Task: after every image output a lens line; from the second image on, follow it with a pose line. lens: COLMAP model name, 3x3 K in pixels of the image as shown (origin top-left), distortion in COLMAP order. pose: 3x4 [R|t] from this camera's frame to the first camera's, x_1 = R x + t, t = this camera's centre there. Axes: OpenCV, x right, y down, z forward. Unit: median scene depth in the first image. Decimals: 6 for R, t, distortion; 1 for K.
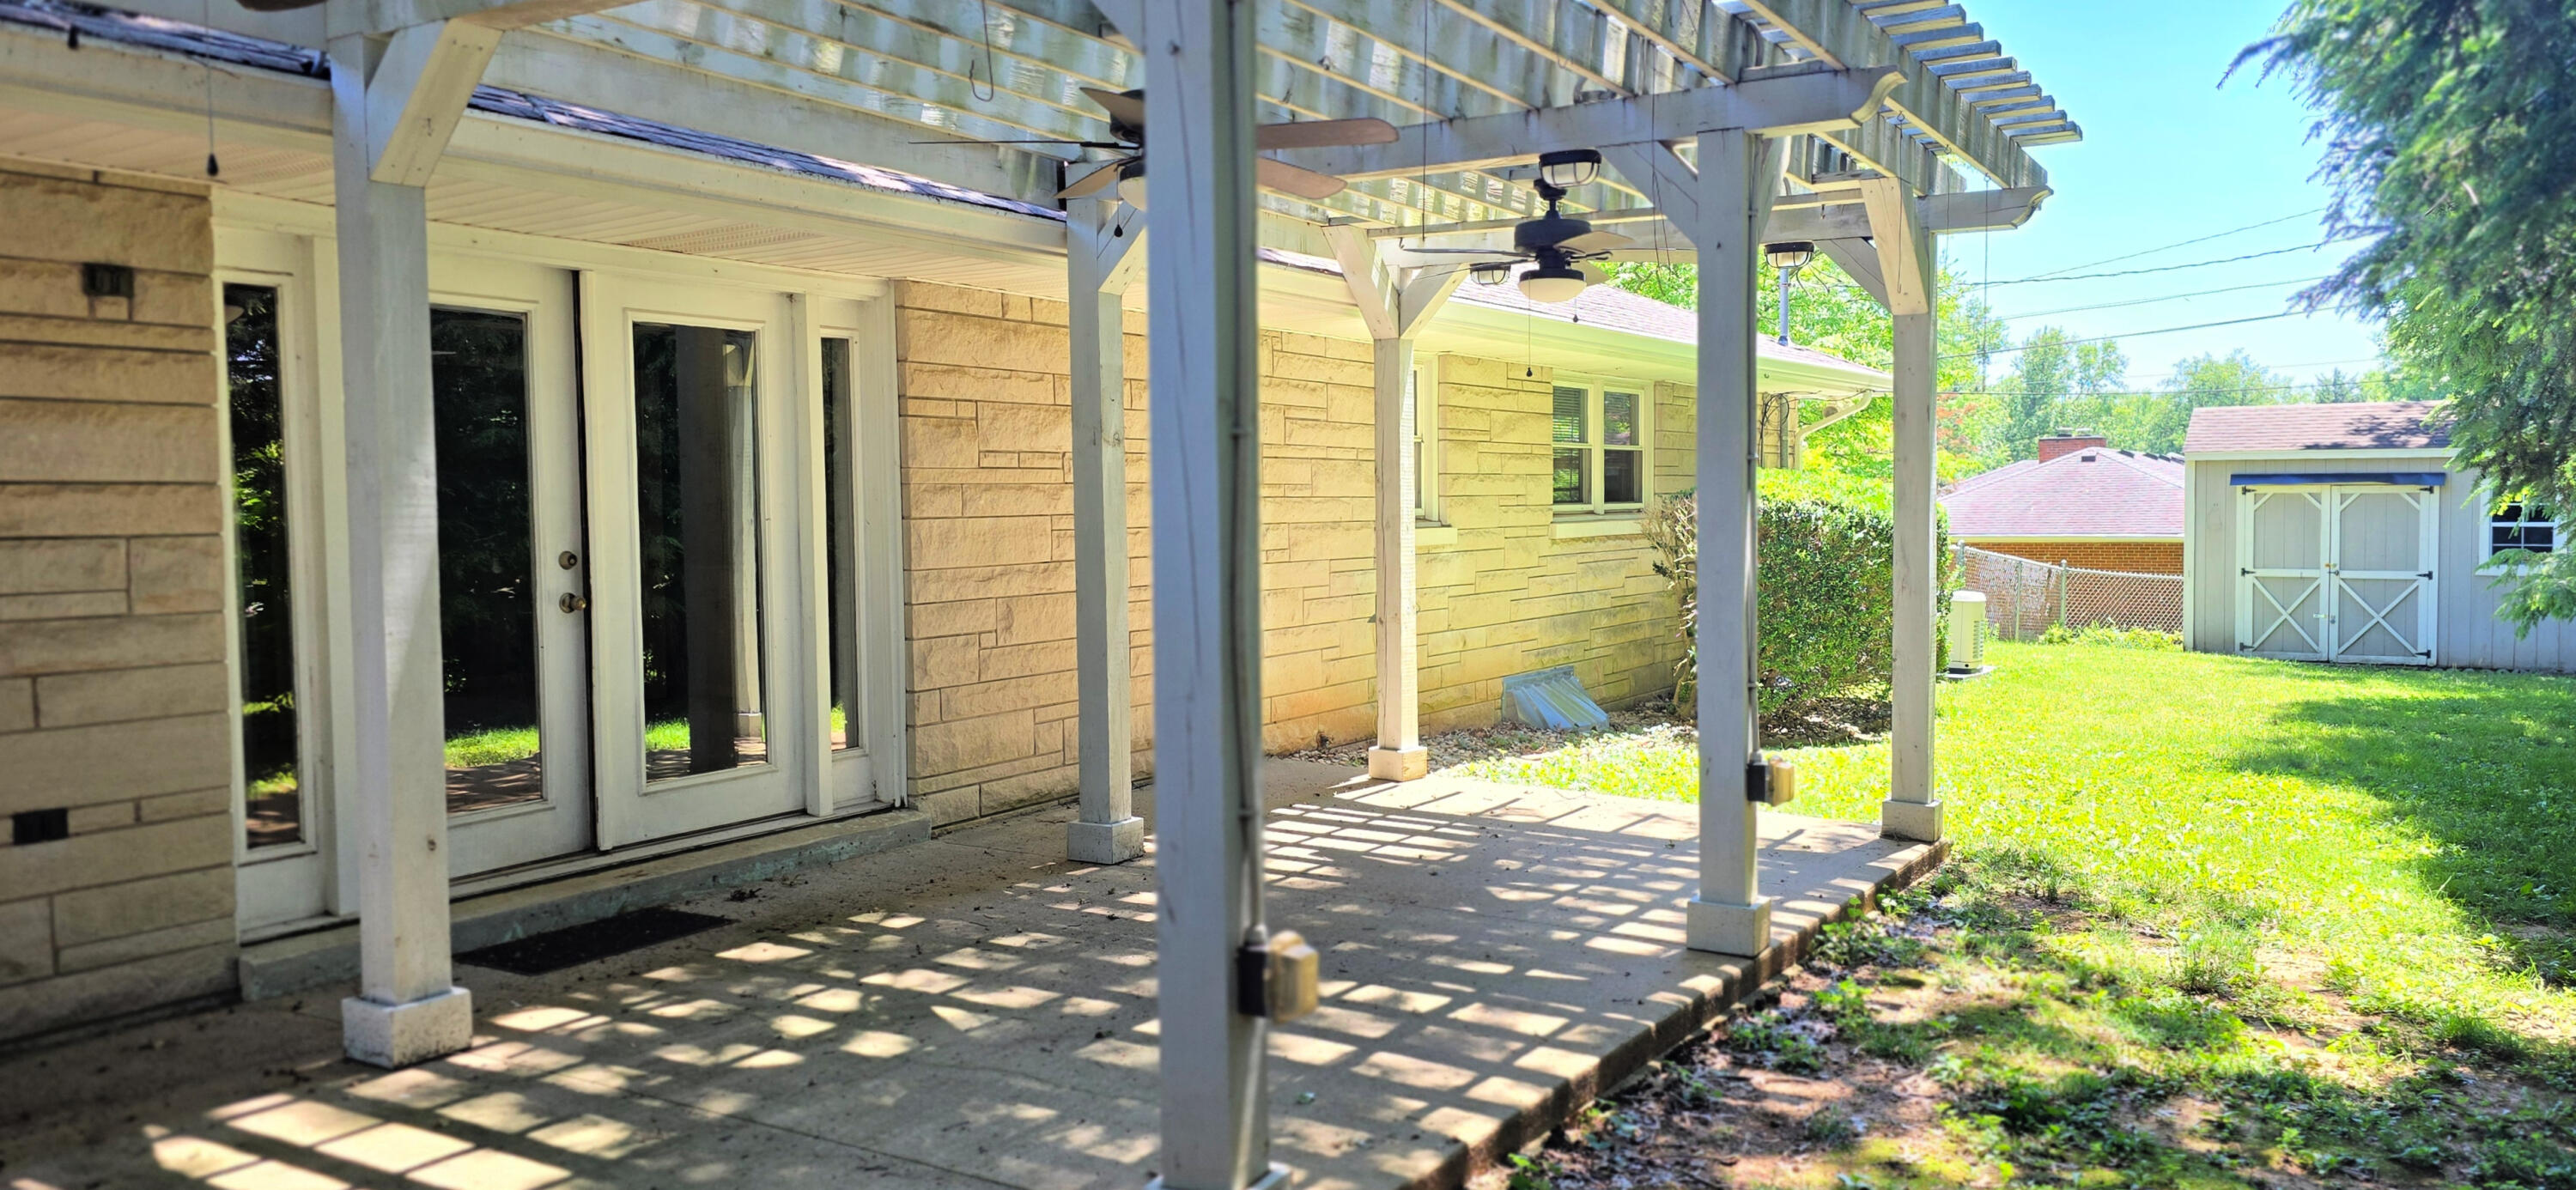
lens RADIAL K [[1799.3, 0, 1189.4], [0, 1799.3, 569.8], [0, 0, 1]] dist [0.054265, 0.004178]
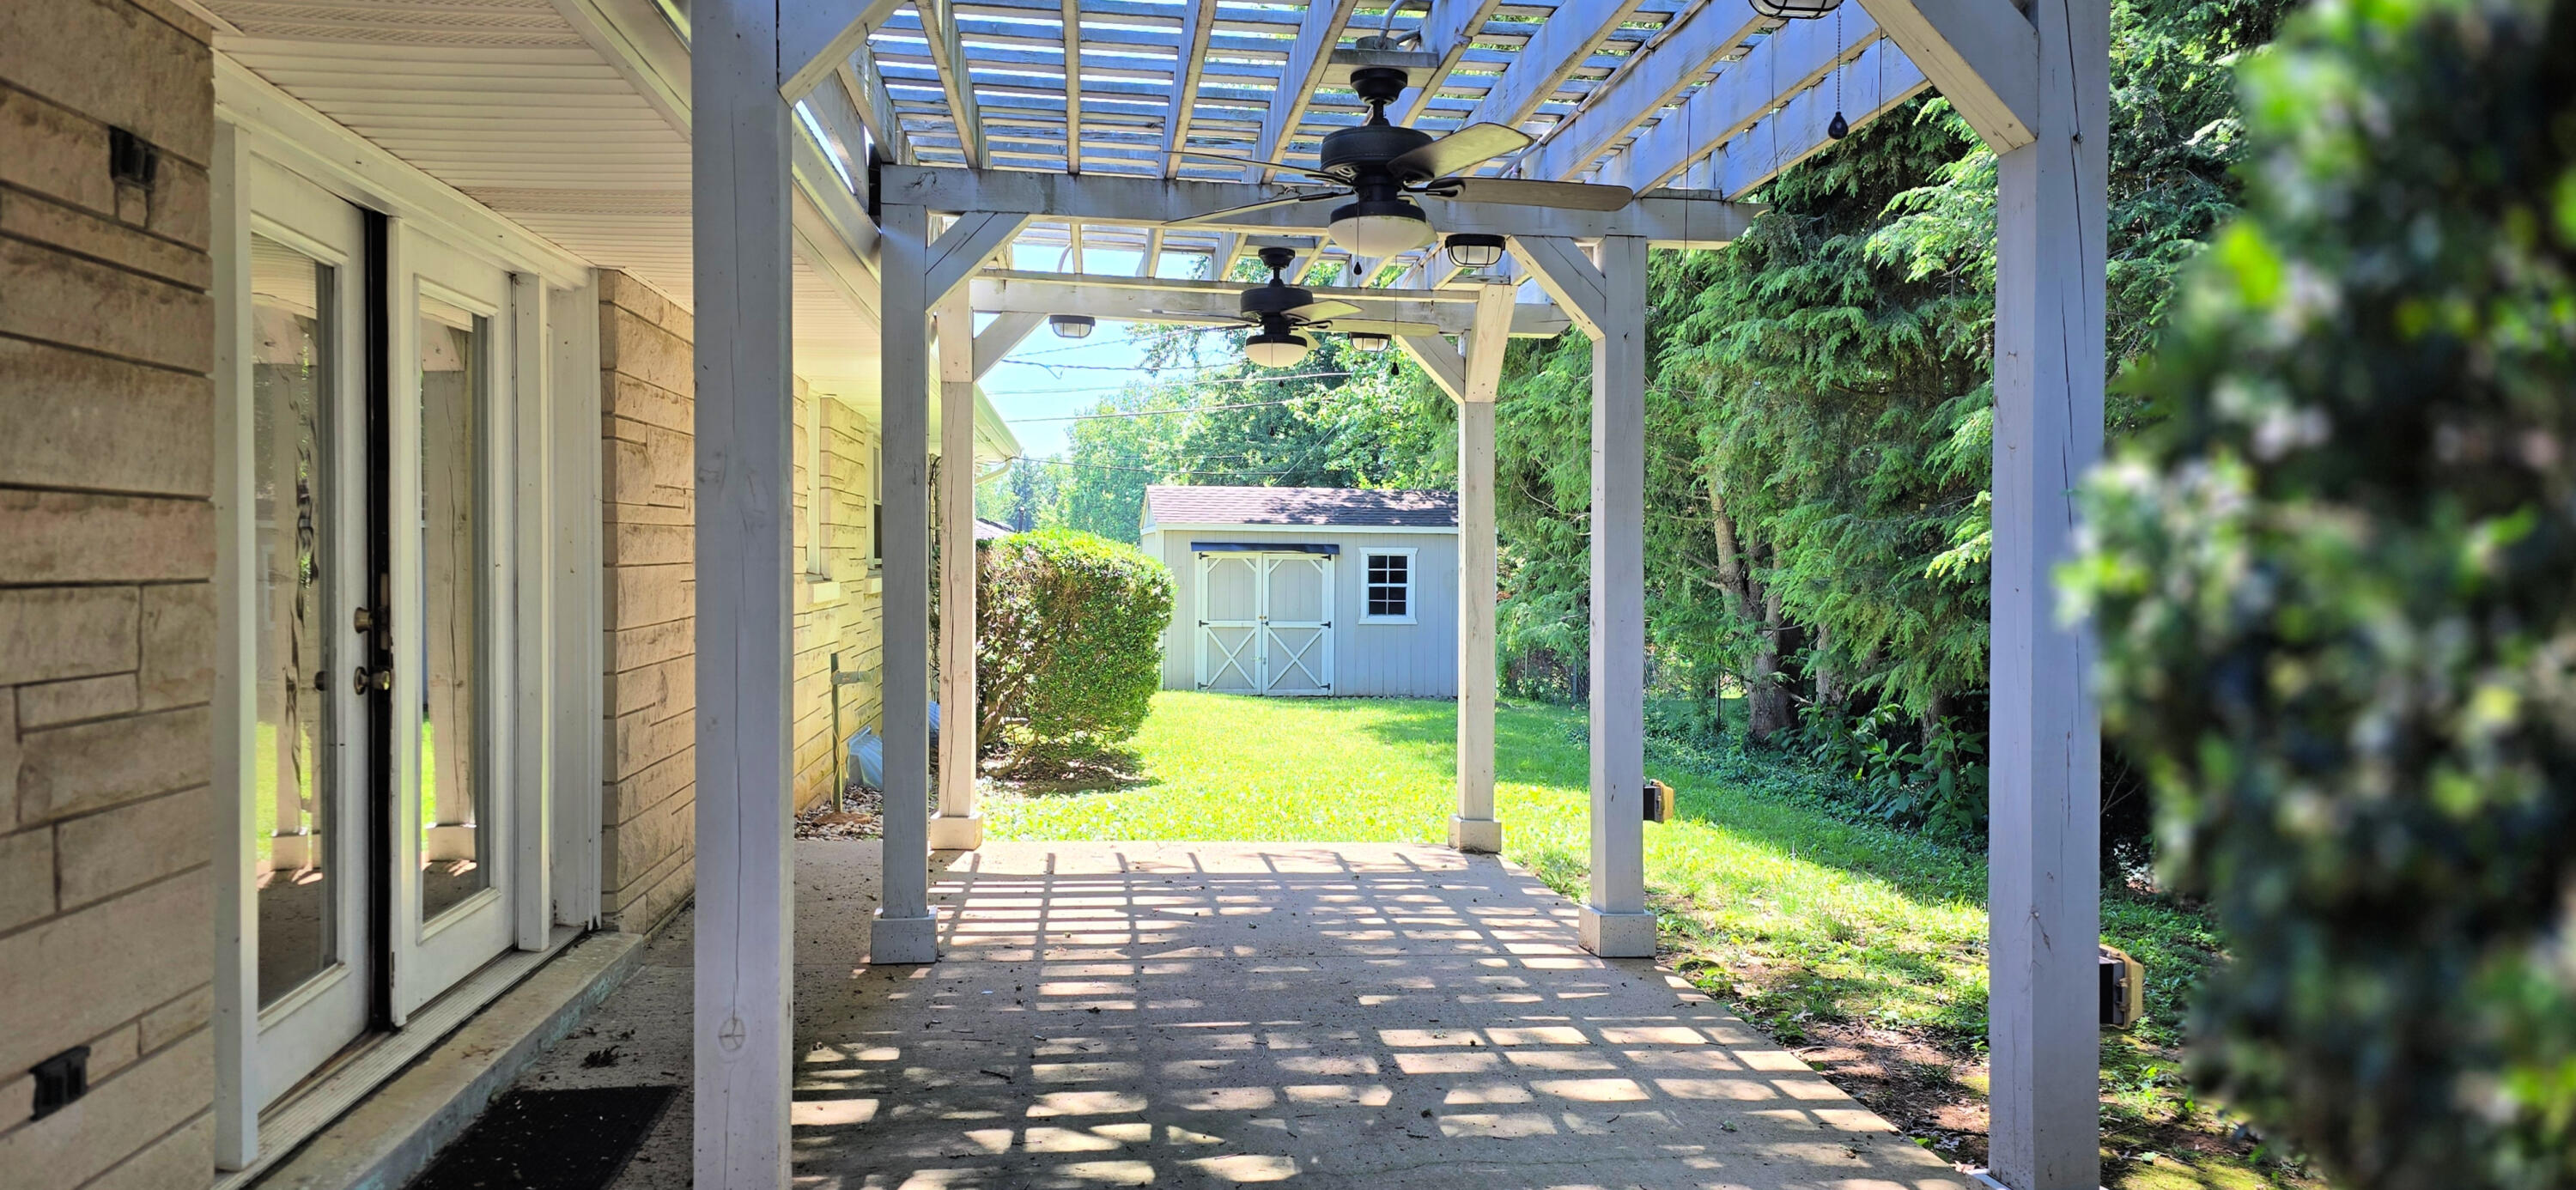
lens RADIAL K [[1799.3, 0, 1283.4], [0, 1799.3, 578.3], [0, 0, 1]] dist [0.054265, 0.004178]
pose [[0.773772, 0.006971, 0.633425, -0.665188], [0.010239, 0.999671, -0.023509, -0.001540], [-0.633381, 0.024676, 0.773447, 0.288101]]
